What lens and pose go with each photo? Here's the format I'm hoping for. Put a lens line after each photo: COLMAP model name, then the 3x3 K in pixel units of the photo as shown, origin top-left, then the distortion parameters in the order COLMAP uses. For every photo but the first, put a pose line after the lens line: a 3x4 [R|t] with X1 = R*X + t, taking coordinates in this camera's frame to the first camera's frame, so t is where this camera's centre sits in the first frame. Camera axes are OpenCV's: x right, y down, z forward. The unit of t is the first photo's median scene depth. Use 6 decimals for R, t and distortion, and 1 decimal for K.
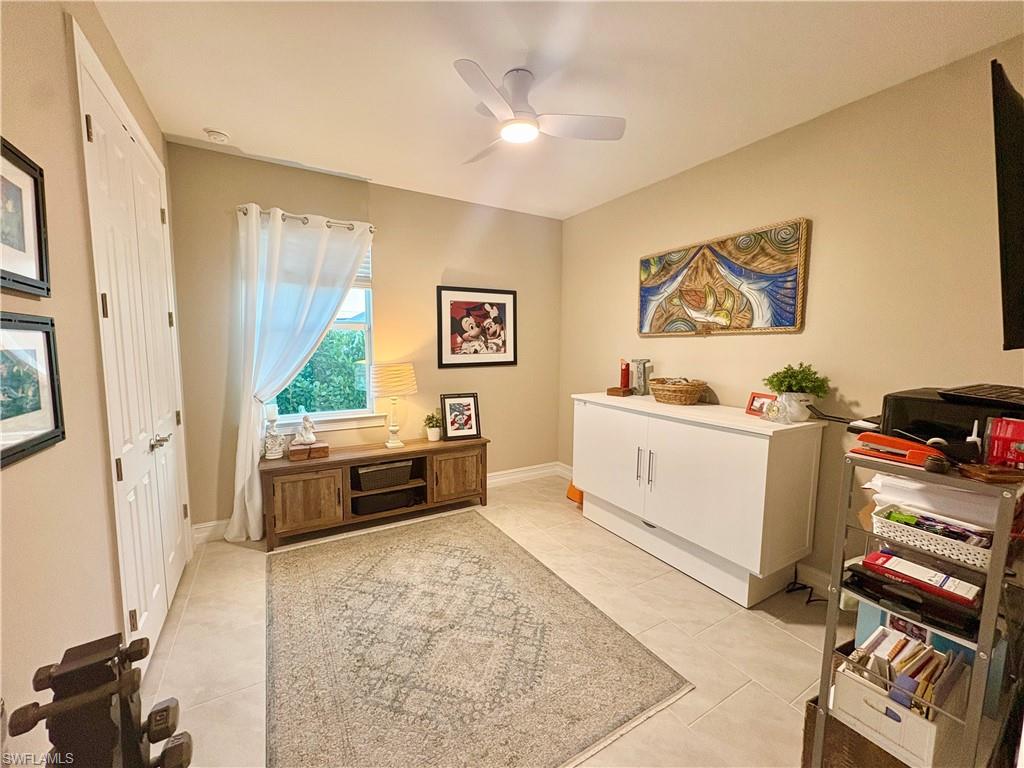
lens RADIAL K [[409.1, 0, 513.4], [0, 409.1, 384.8], [0, 0, 1]] dist [0.000725, 0.000087]
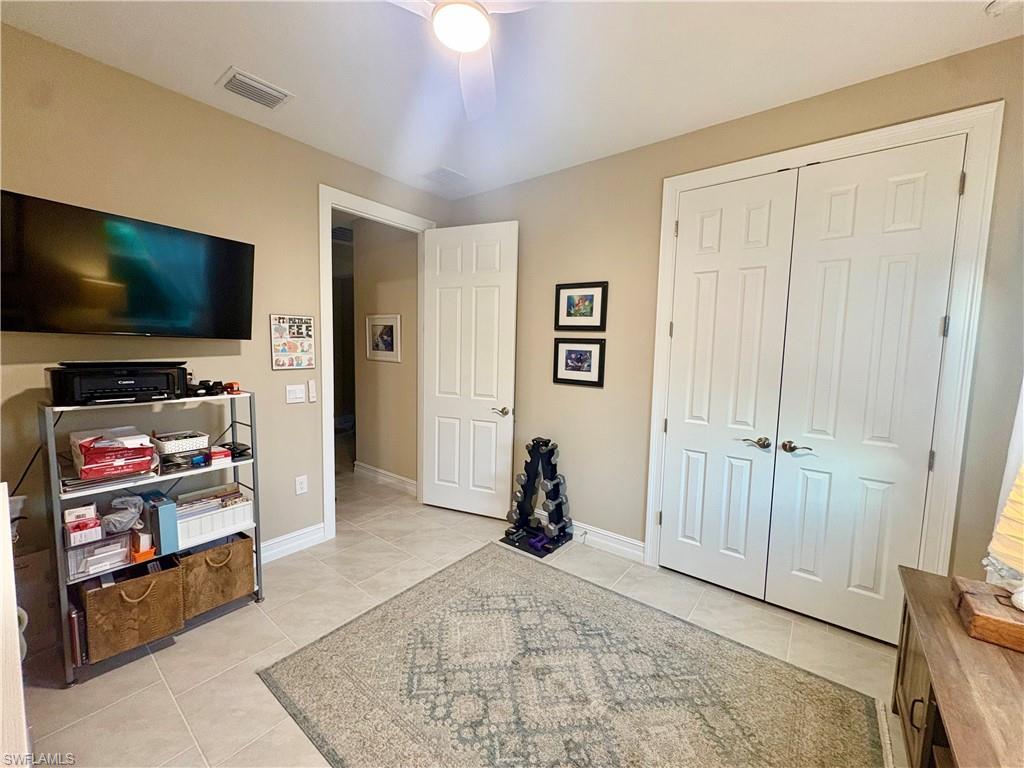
lens RADIAL K [[409.1, 0, 518.7], [0, 409.1, 380.7], [0, 0, 1]] dist [0.000725, 0.000087]
pose [[-0.926270, 0.011432, -0.376686, 0.169215], [-0.061541, 0.981534, 0.181117, -0.177035], [0.371801, 0.190945, -0.908463, 1.662180]]
